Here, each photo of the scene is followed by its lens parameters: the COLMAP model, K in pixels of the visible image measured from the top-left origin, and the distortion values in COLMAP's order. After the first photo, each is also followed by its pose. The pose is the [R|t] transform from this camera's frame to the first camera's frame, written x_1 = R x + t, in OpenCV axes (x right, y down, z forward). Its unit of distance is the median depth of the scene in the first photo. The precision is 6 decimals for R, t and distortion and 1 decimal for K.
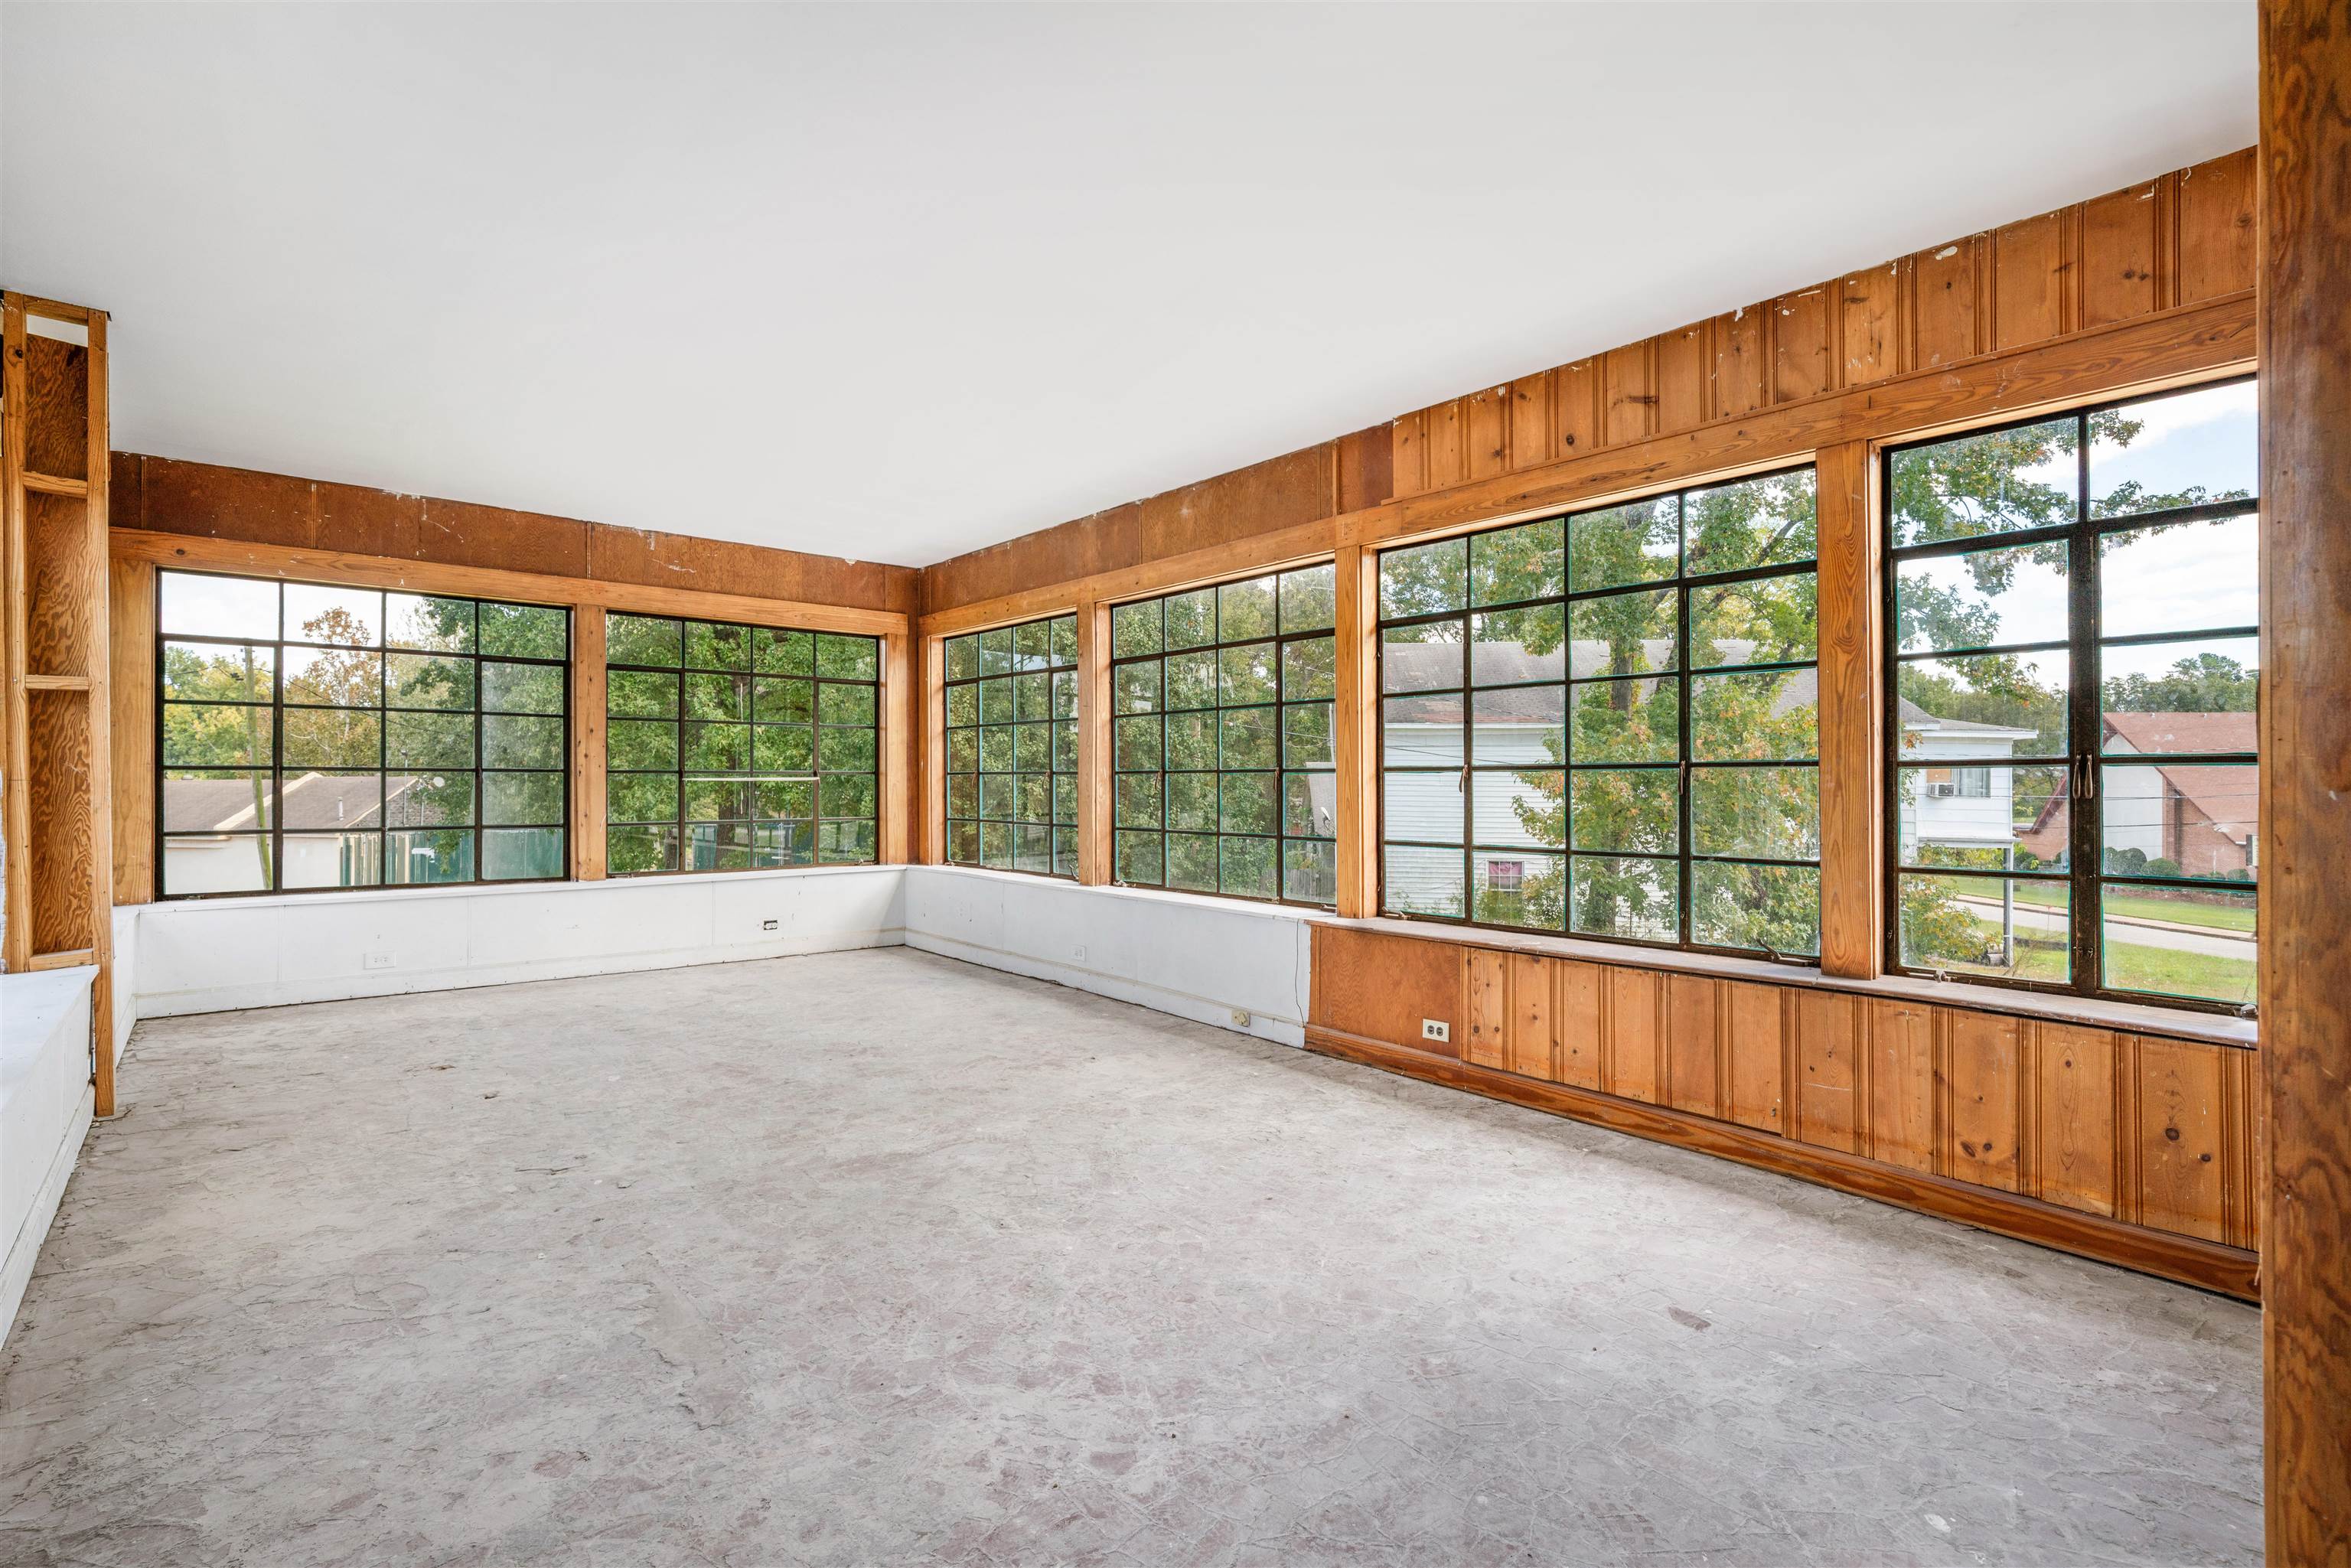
lens RADIAL K [[1073.5, 0, 1185.0], [0, 1073.5, 775.9], [0, 0, 1]] dist [0.002677, 0.000344]
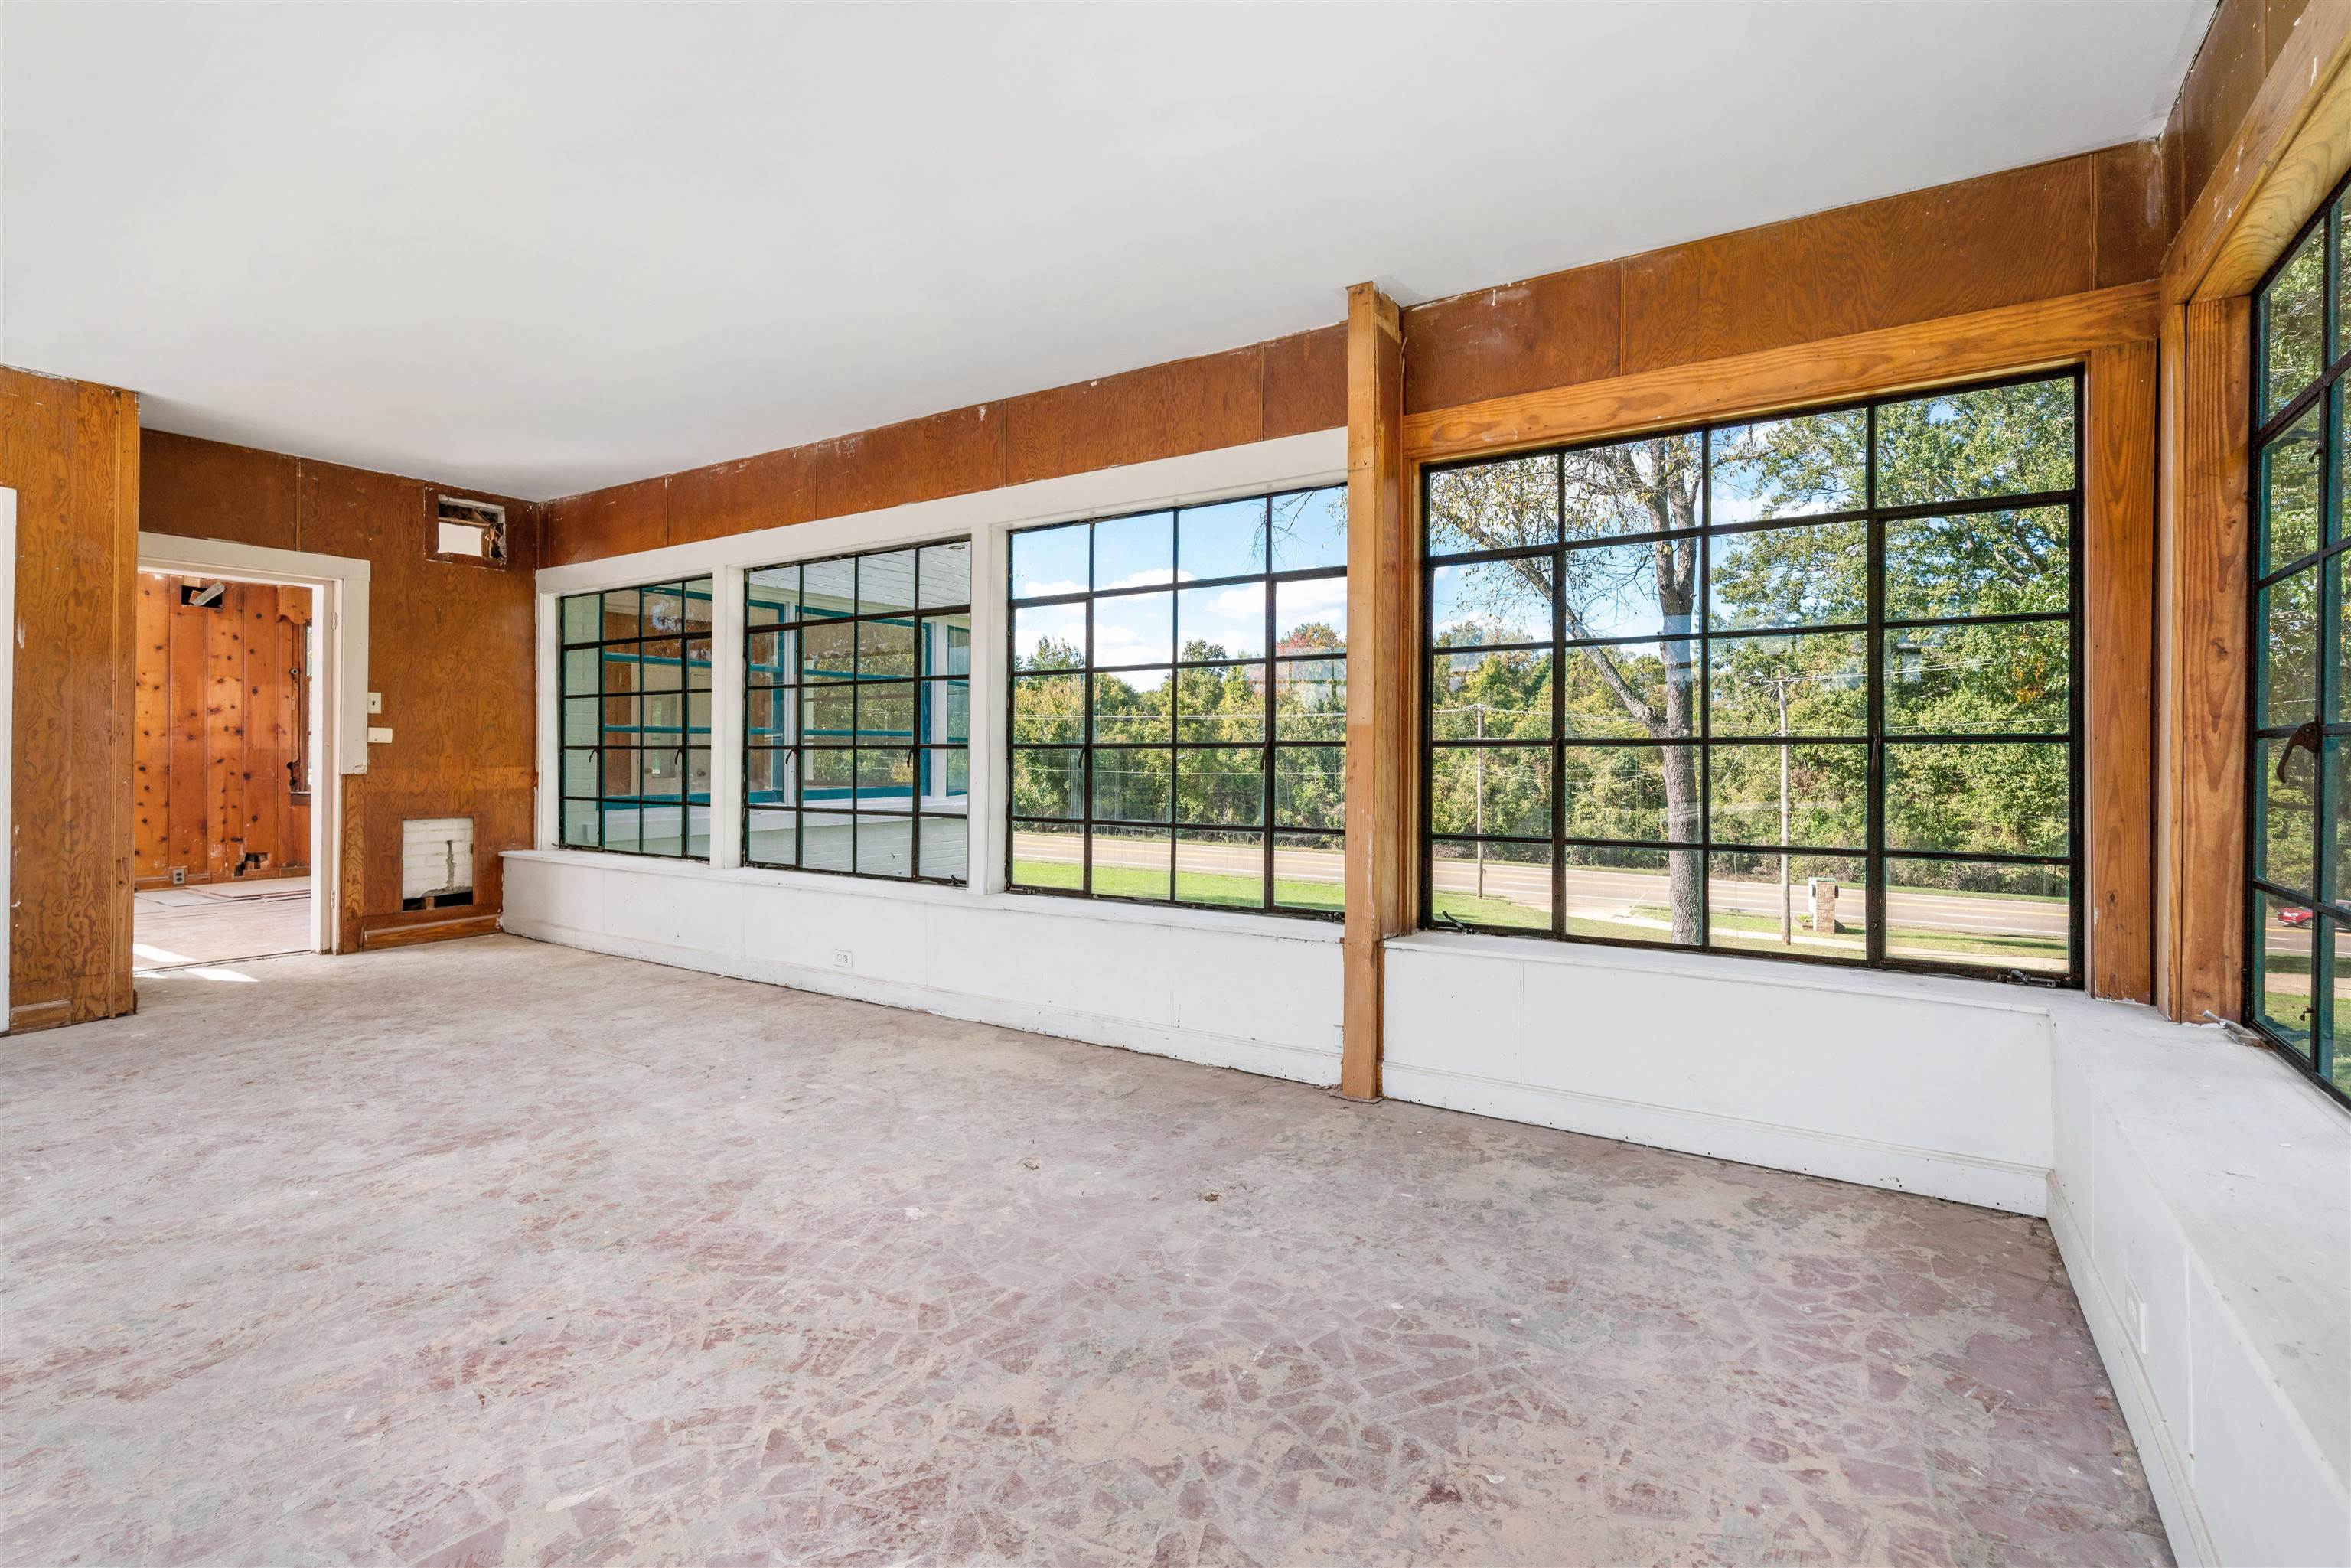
lens RADIAL K [[1073.5, 0, 1166.4], [0, 1073.5, 765.8], [0, 0, 1]] dist [0.002677, 0.000344]
pose [[-0.965373, 0.000719, -0.260873, -0.606886], [-0.001072, 0.999977, 0.006722, 0.010509], [0.260872, 0.006769, -0.965350, 1.980363]]
